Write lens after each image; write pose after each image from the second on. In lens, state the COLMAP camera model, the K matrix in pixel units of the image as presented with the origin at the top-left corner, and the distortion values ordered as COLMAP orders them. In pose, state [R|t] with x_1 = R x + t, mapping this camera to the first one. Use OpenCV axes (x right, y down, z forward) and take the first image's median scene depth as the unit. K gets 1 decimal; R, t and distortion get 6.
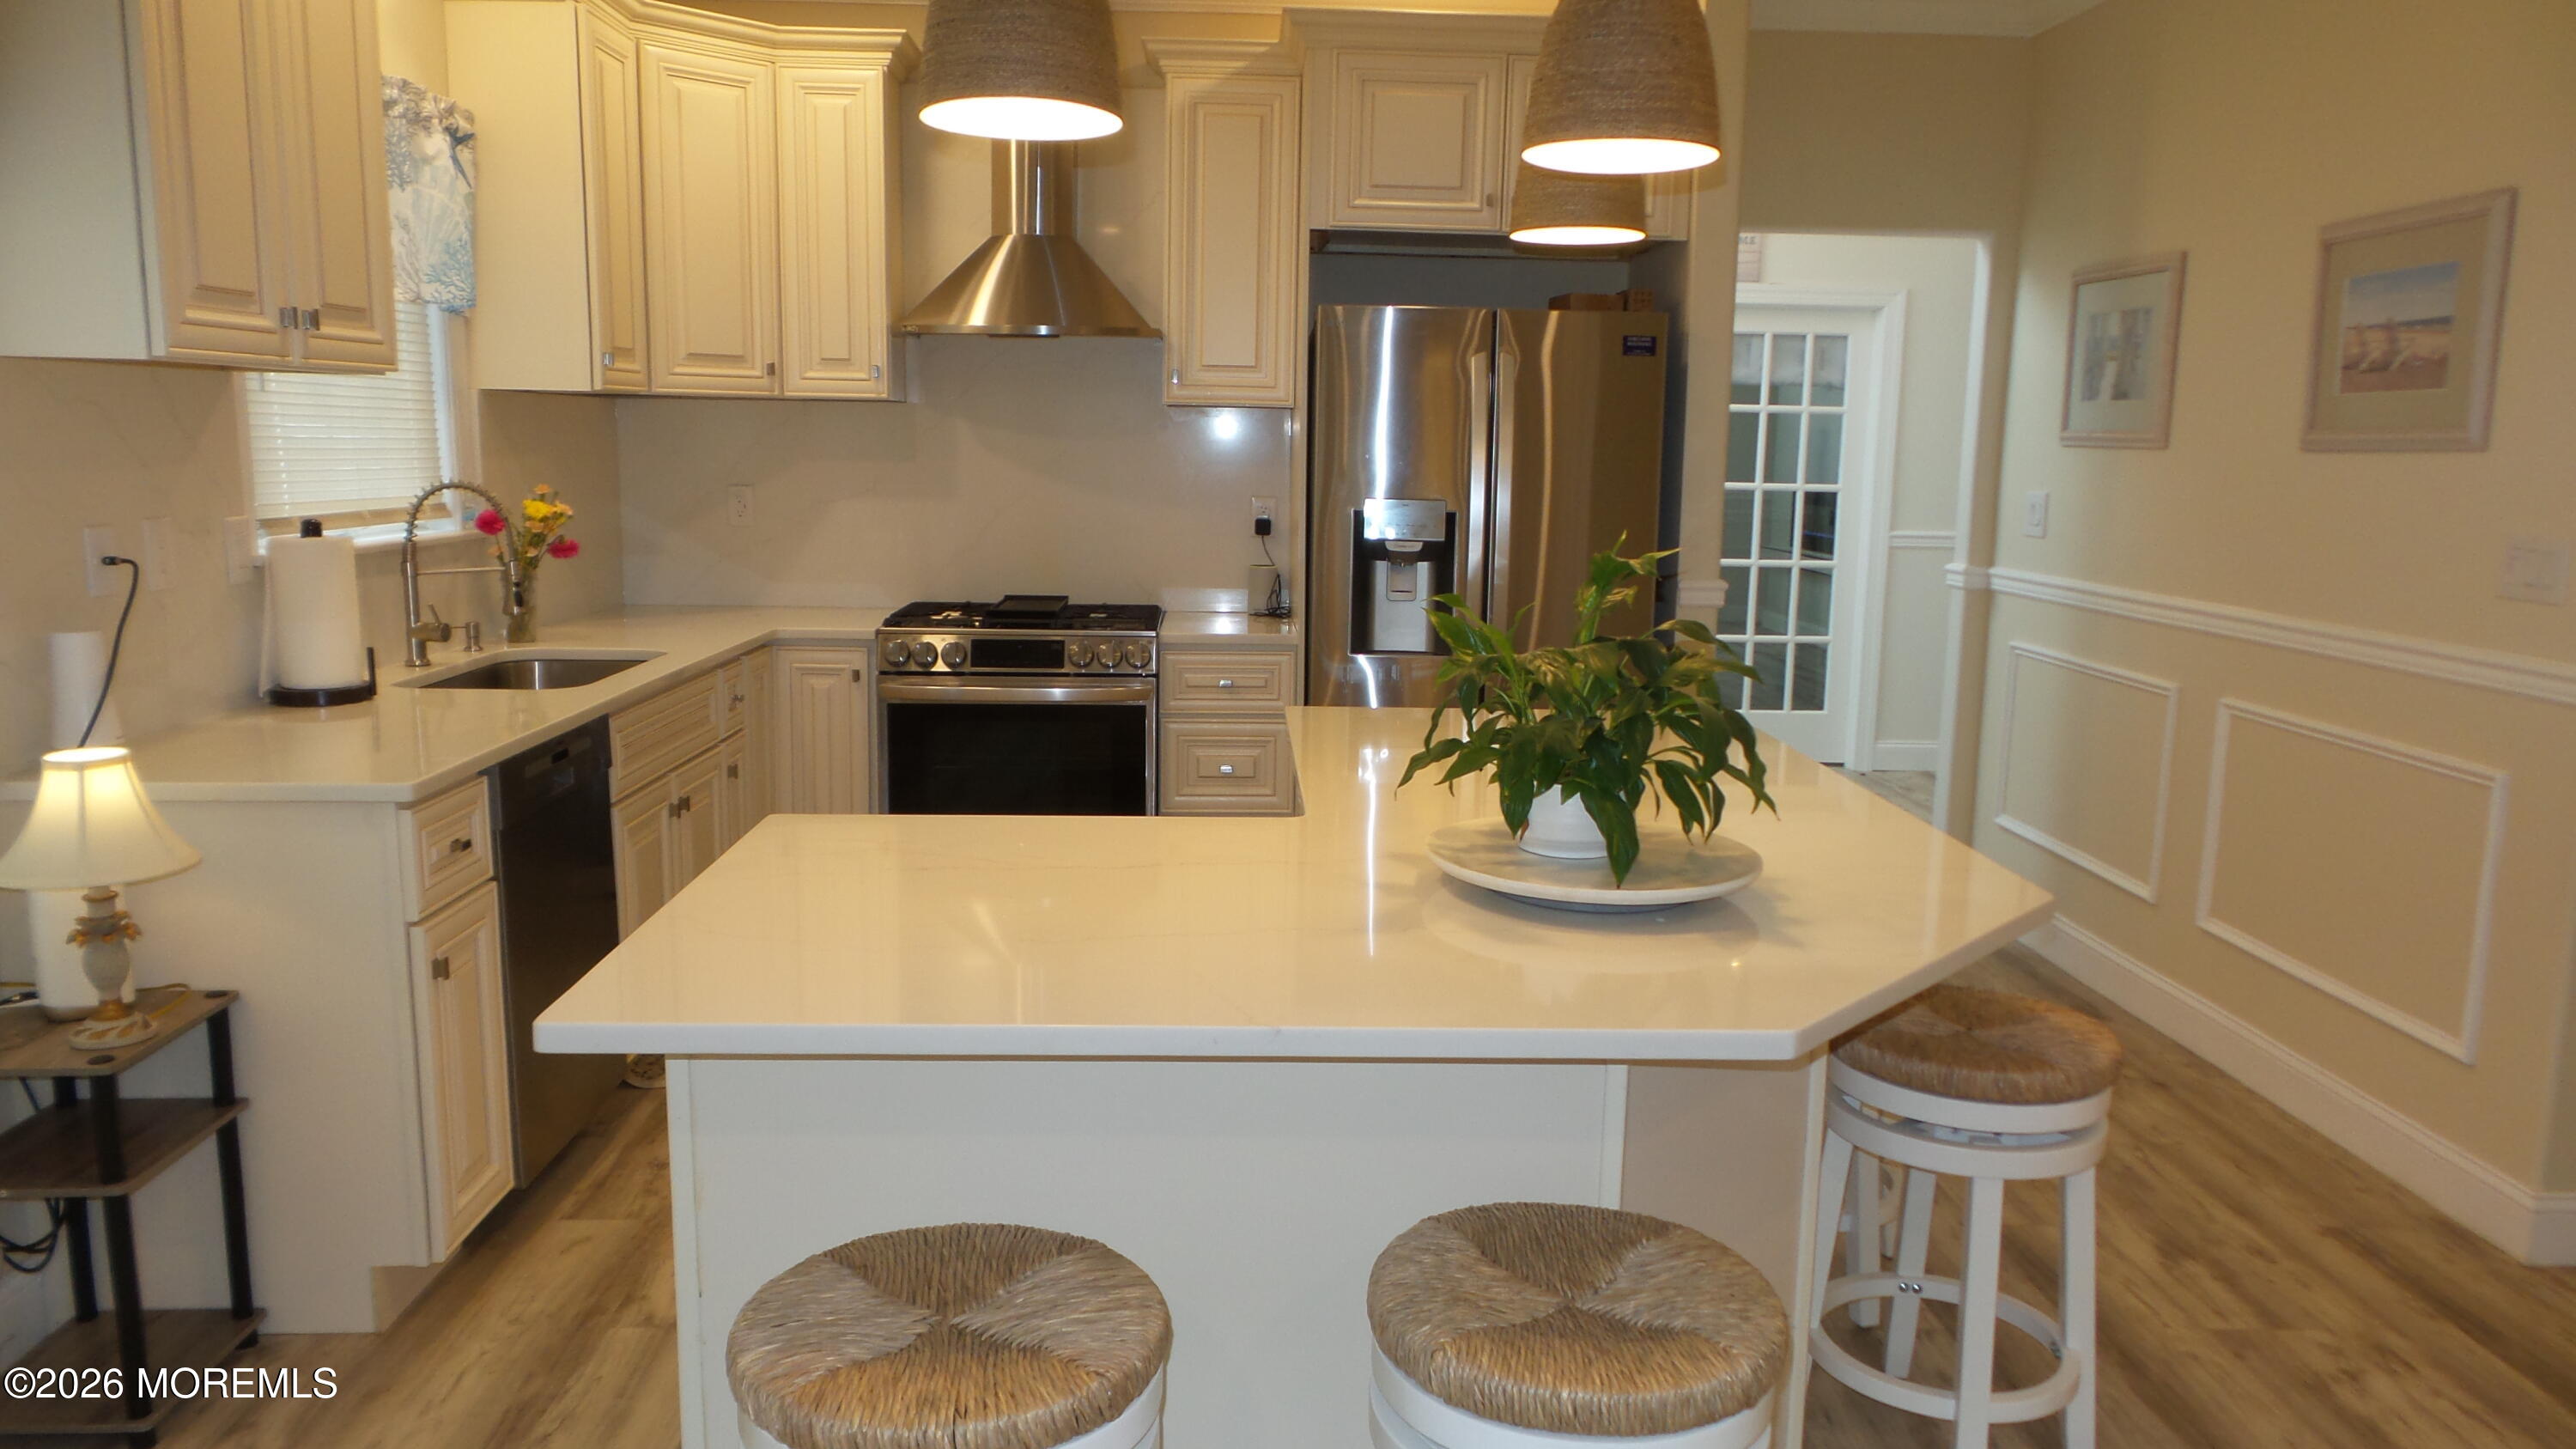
lens RADIAL K [[1797.9, 0, 1283.5], [0, 1797.9, 725.5], [0, 0, 1]] dist [-0.000202, 0.009489]
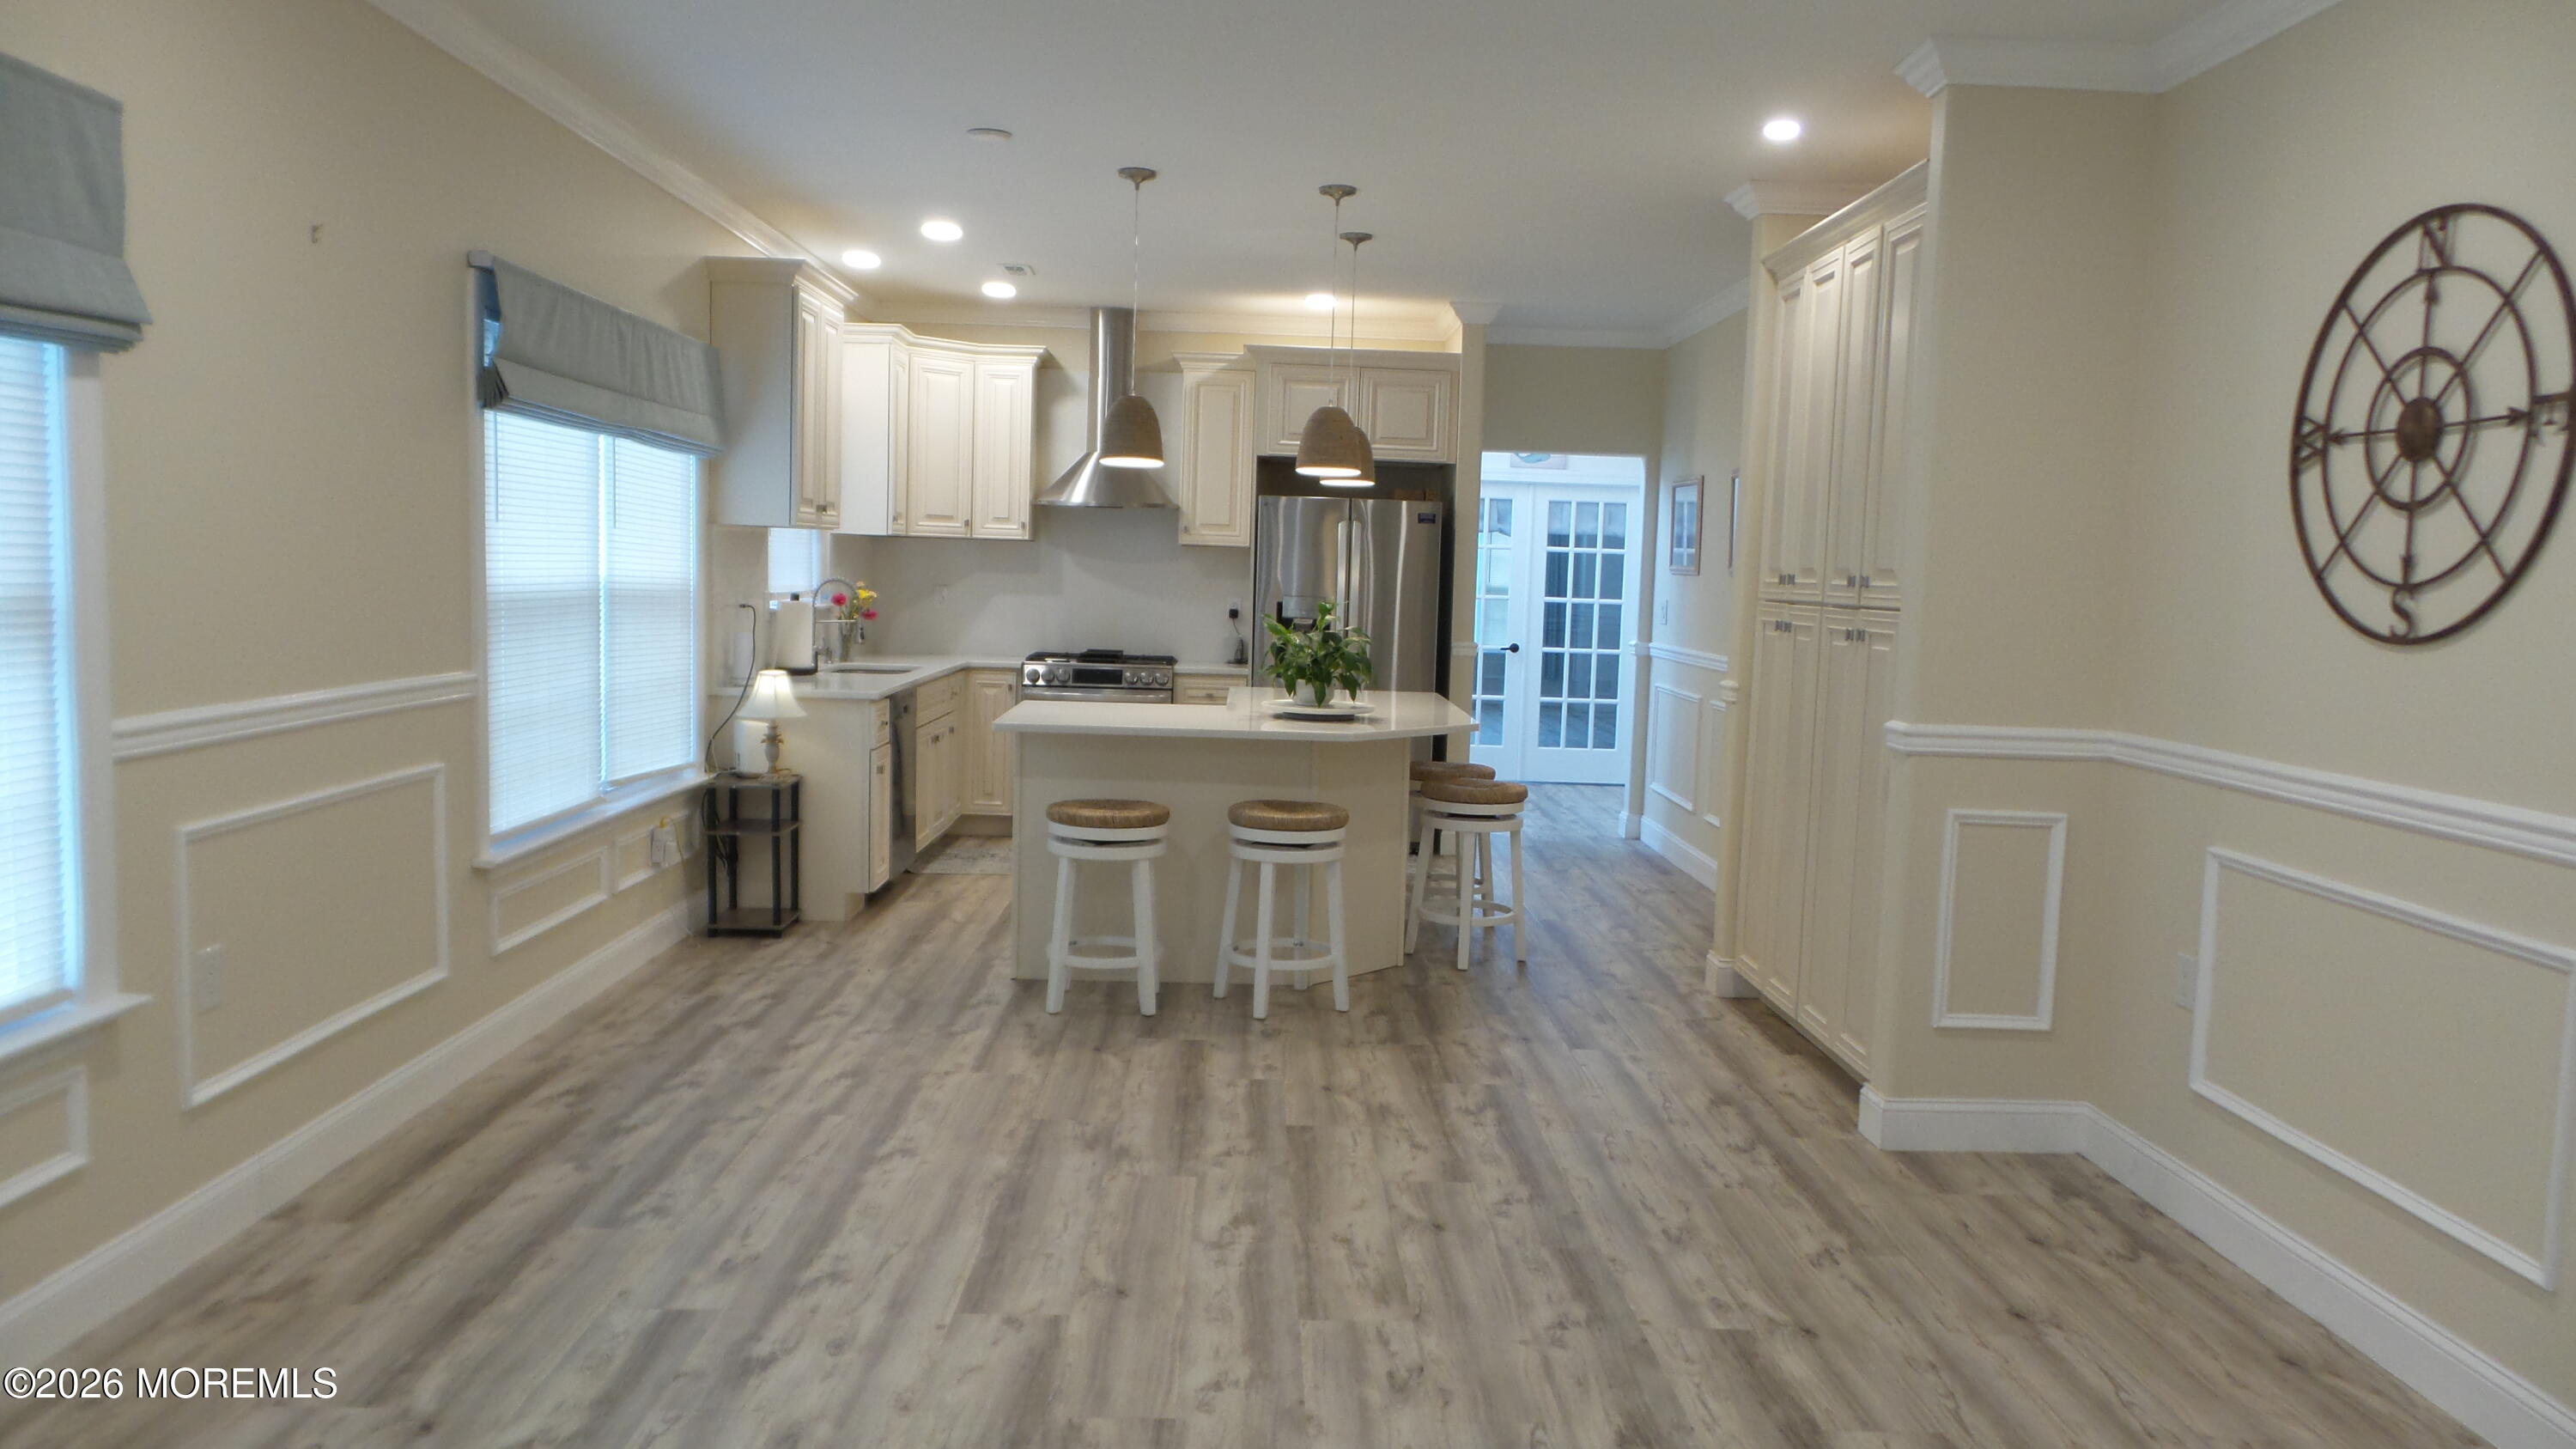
lens RADIAL K [[1797.9, 0, 1296.3], [0, 1797.9, 735.7], [0, 0, 1]] dist [-0.000202, 0.009489]
pose [[0.999851, 0.013125, -0.011169, 0.081779], [-0.013827, 0.997771, -0.065288, 0.145030], [0.010287, 0.065433, 0.997804, -0.885820]]
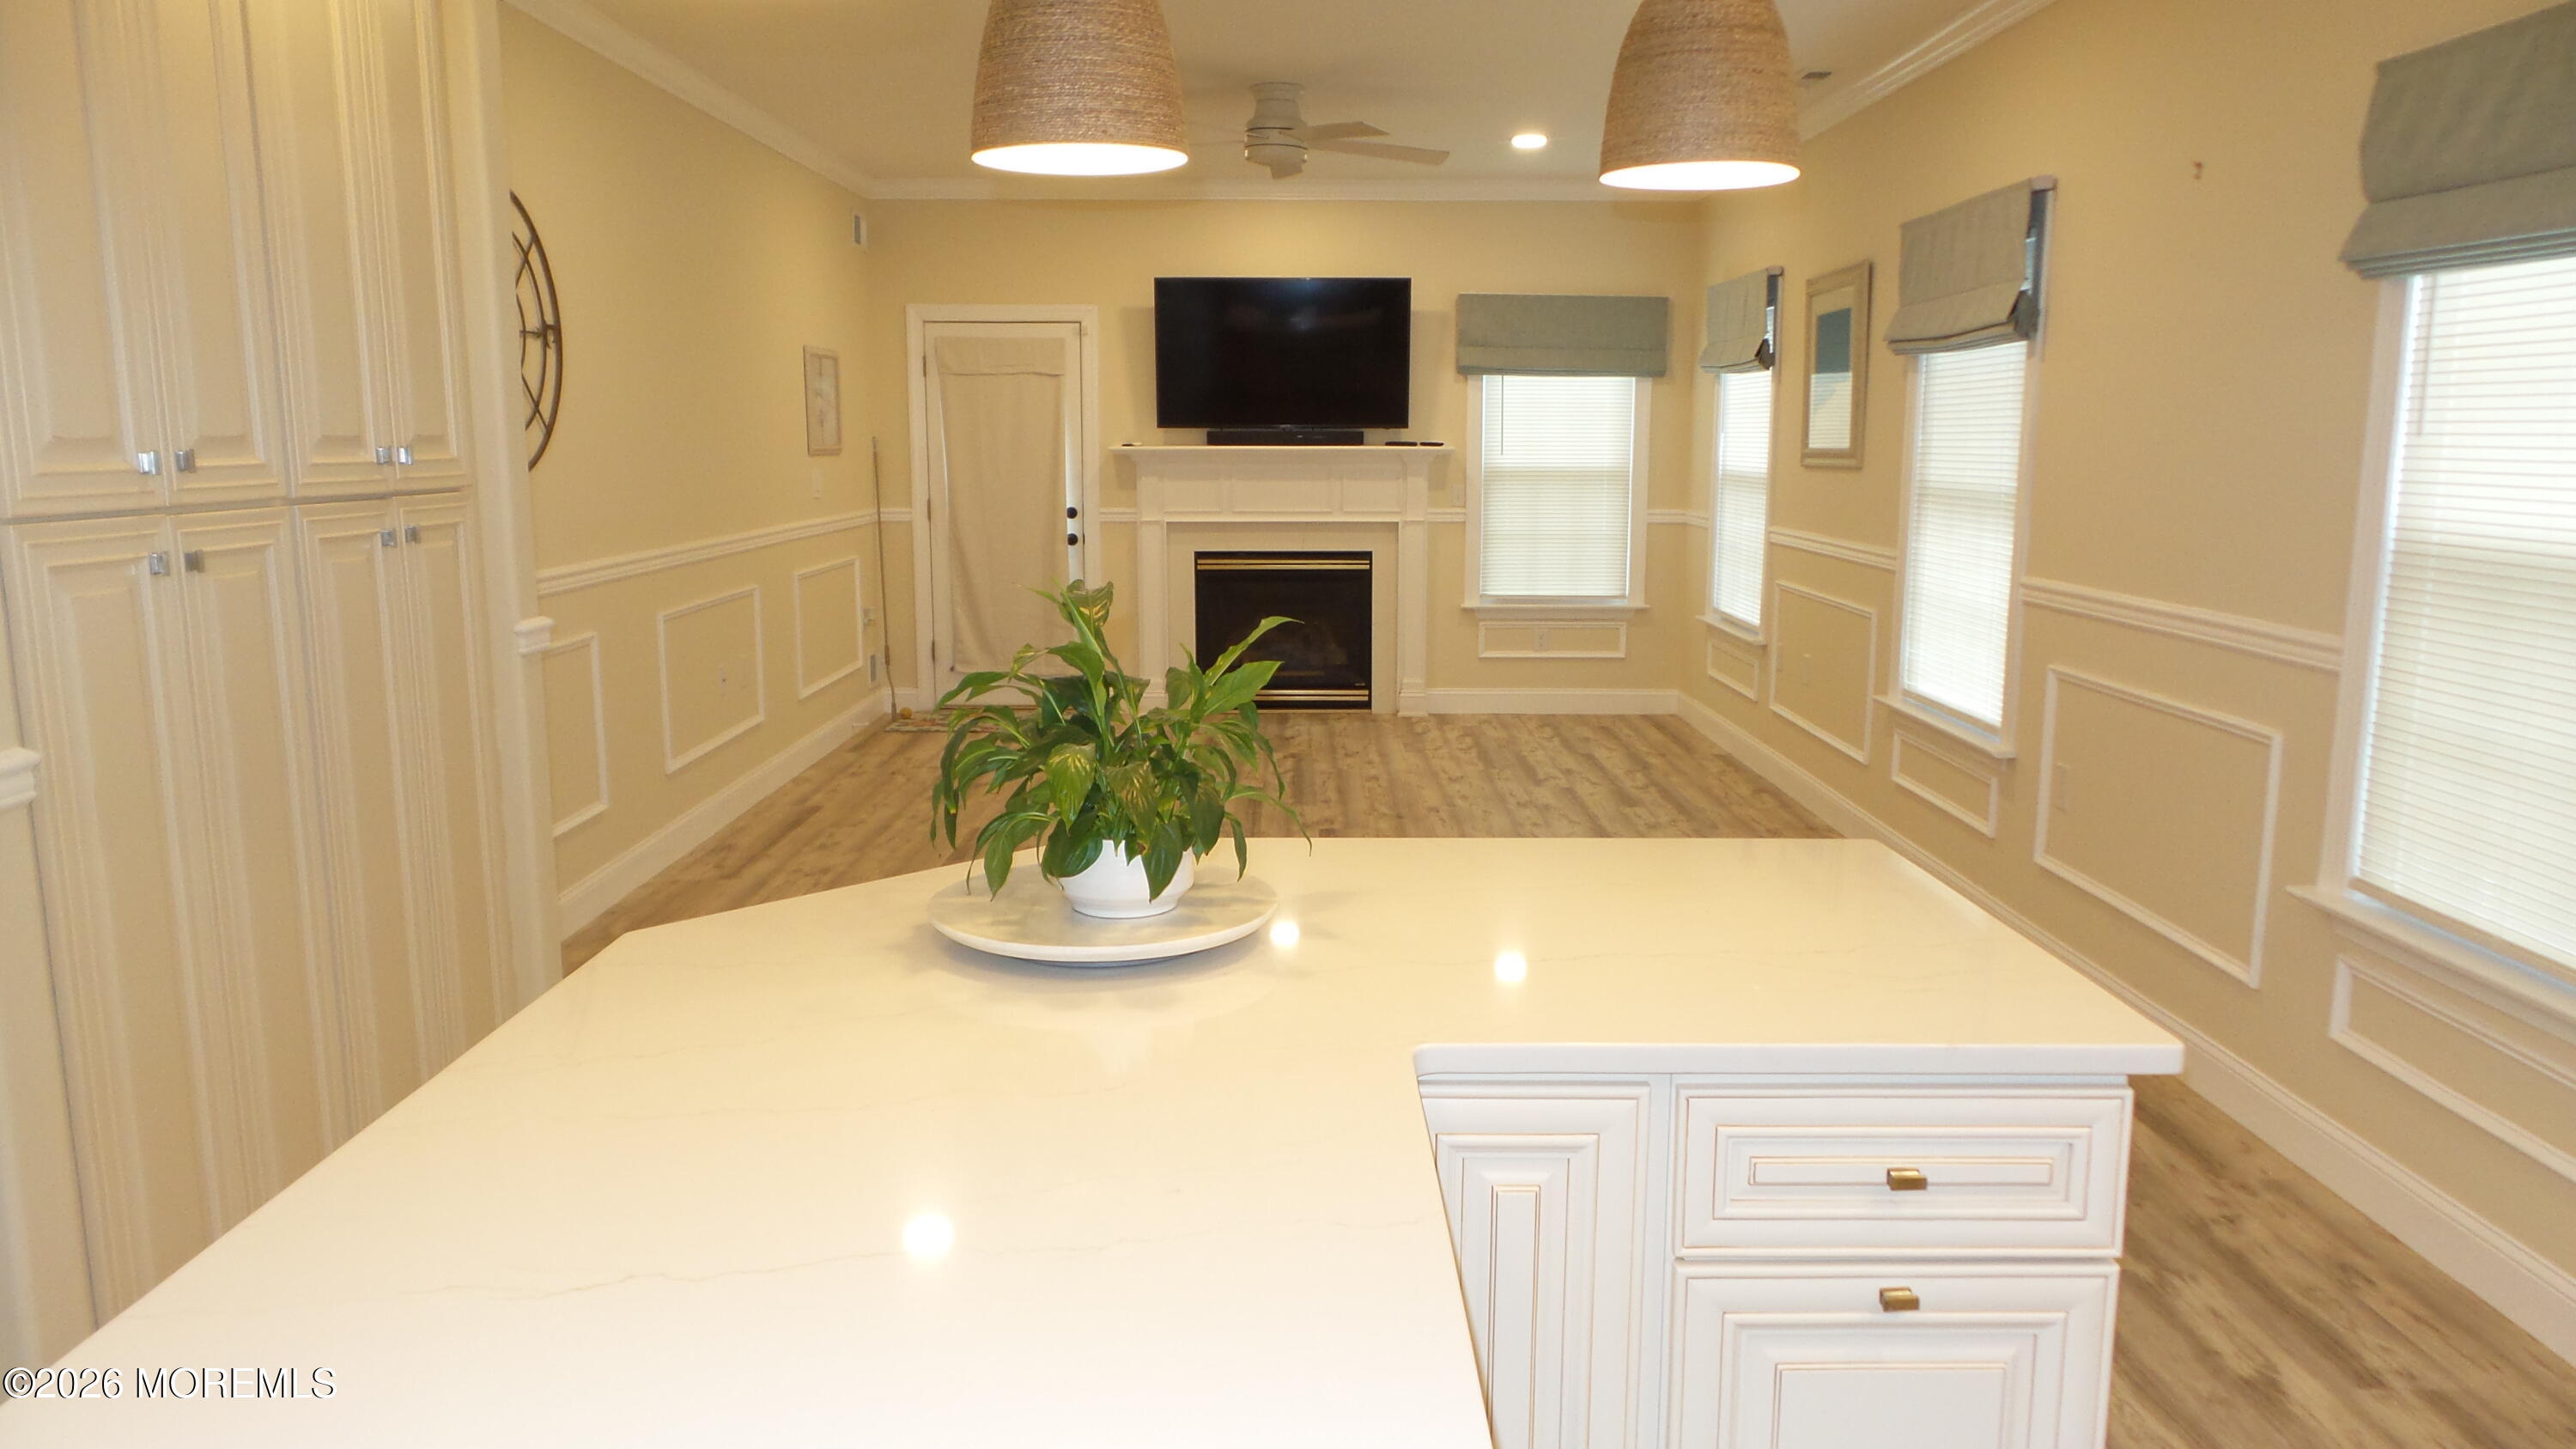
lens RADIAL K [[1797.9, 0, 1282.6], [0, 1797.9, 719.1], [0, 0, 1]] dist [-0.000202, 0.009489]
pose [[-0.999012, -0.027770, 0.034708, 0.024859], [-0.015418, 0.948834, 0.315399, -0.154182], [-0.041691, 0.314552, -0.948324, 0.884331]]
